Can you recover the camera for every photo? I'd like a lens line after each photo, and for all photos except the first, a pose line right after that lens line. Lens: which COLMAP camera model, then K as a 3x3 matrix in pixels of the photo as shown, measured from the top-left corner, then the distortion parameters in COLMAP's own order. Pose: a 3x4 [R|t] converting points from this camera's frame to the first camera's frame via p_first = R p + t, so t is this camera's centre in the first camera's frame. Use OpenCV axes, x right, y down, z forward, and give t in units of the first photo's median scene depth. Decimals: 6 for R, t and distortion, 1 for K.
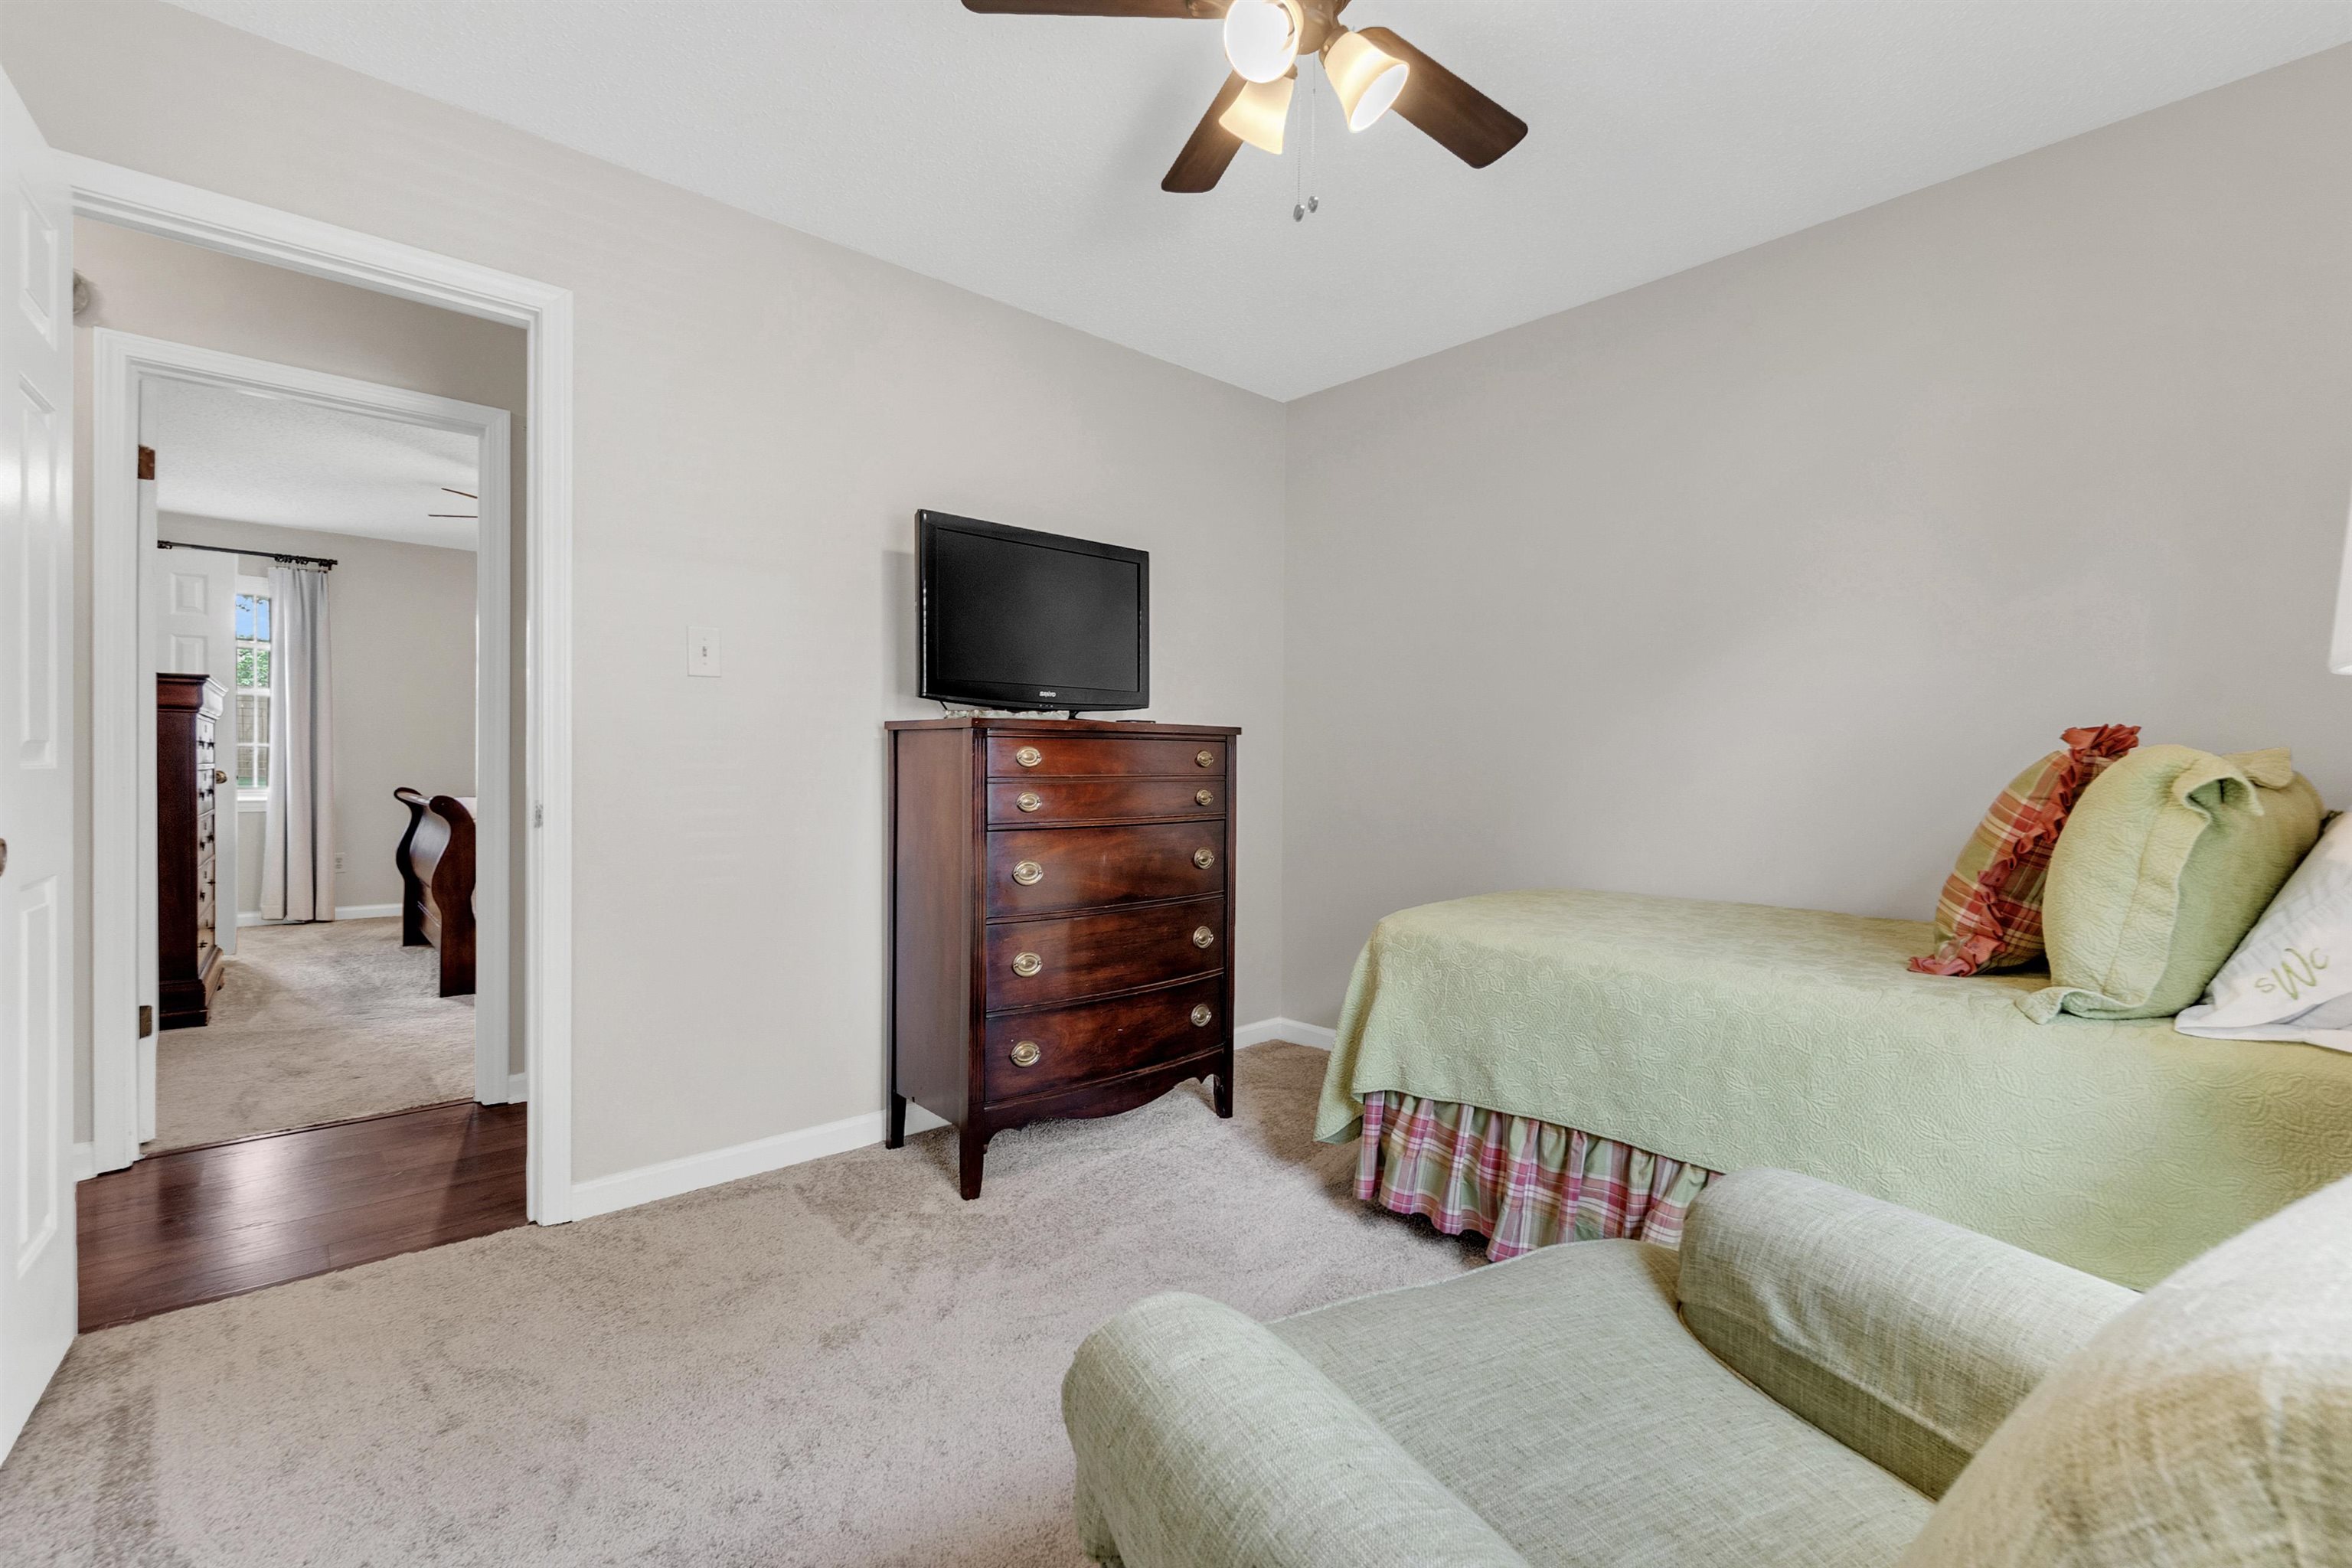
lens RADIAL K [[1012.6, 0, 1176.0], [0, 1012.6, 784.0], [0, 0, 1]] dist [0.000494, 0.000041]
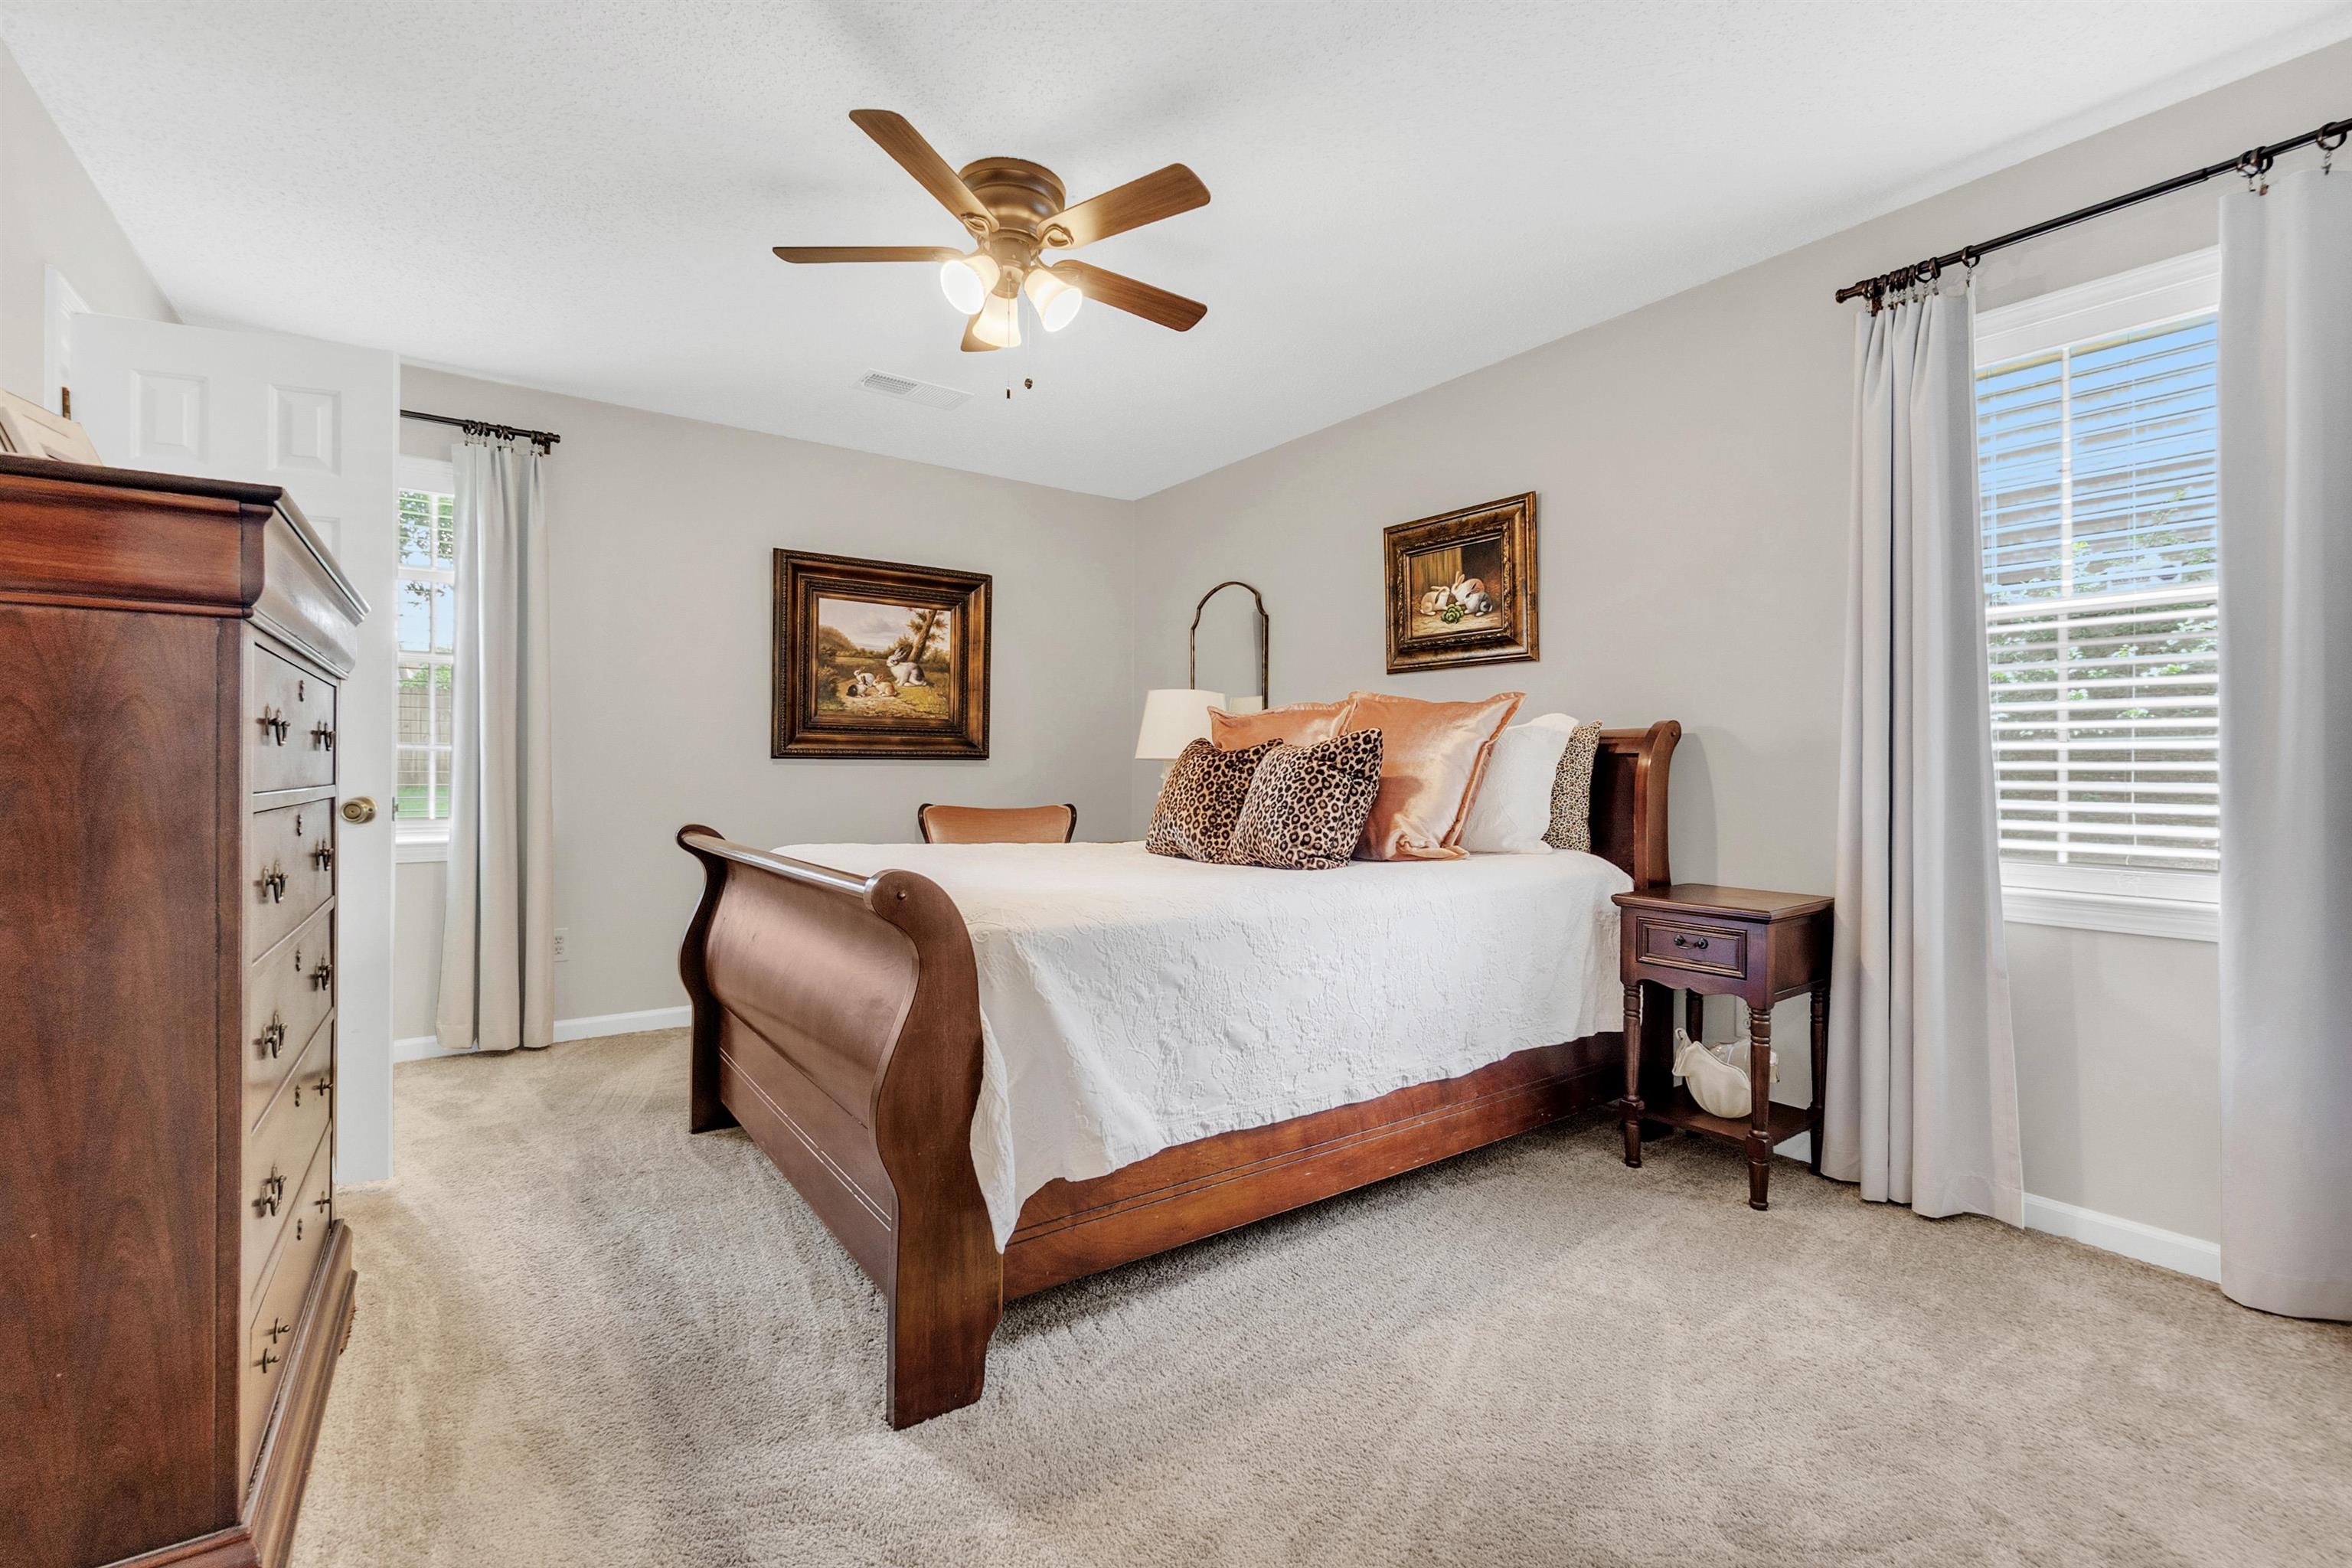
lens RADIAL K [[1018.5, 0, 1179.7], [0, 1018.5, 762.7], [0, 0, 1]] dist [0.000239, 0.000183]
pose [[0.994288, -0.010908, -0.106170, -0.420120], [0.008684, 0.999734, -0.021379, -0.013028], [0.106375, 0.020335, 0.994118, 0.465415]]
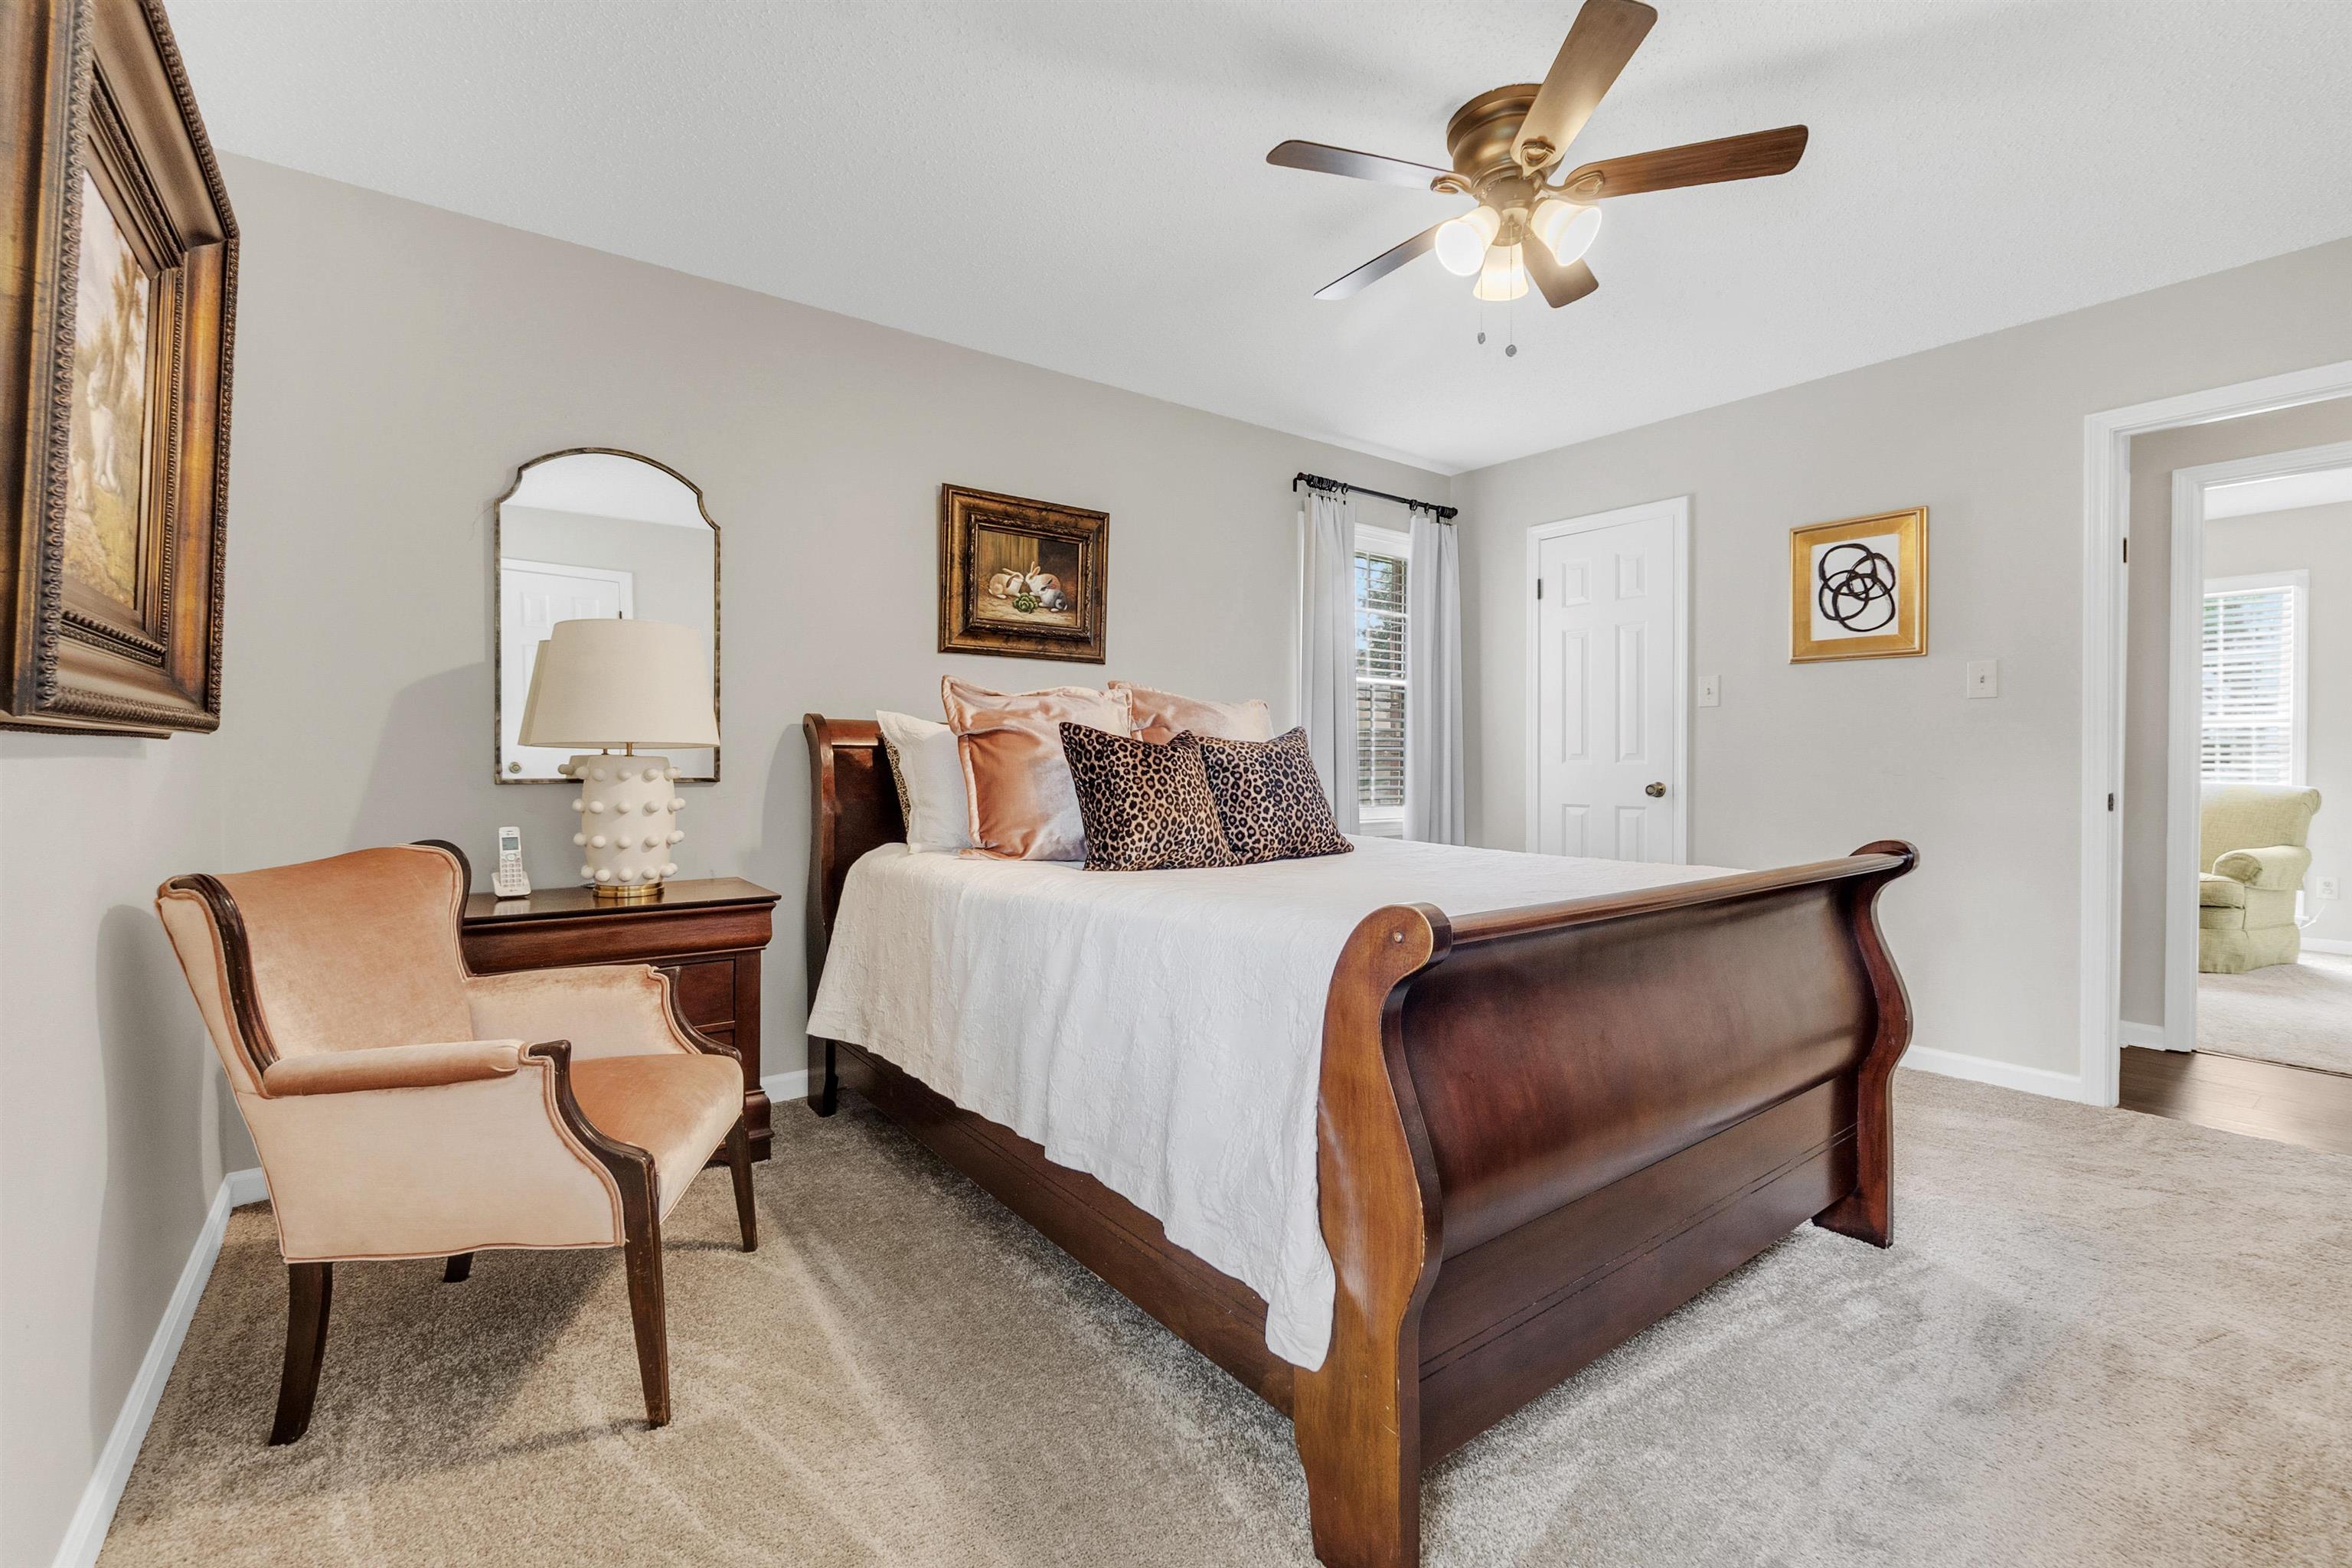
lens RADIAL K [[1018.5, 0, 1179.7], [0, 1018.5, 762.7], [0, 0, 1]] dist [0.000239, 0.000183]
pose [[0.075792, -0.016822, 0.996982, -0.754385], [0.015186, 0.999761, 0.015715, -0.023525], [-0.997008, 0.013949, 0.076030, 0.798855]]
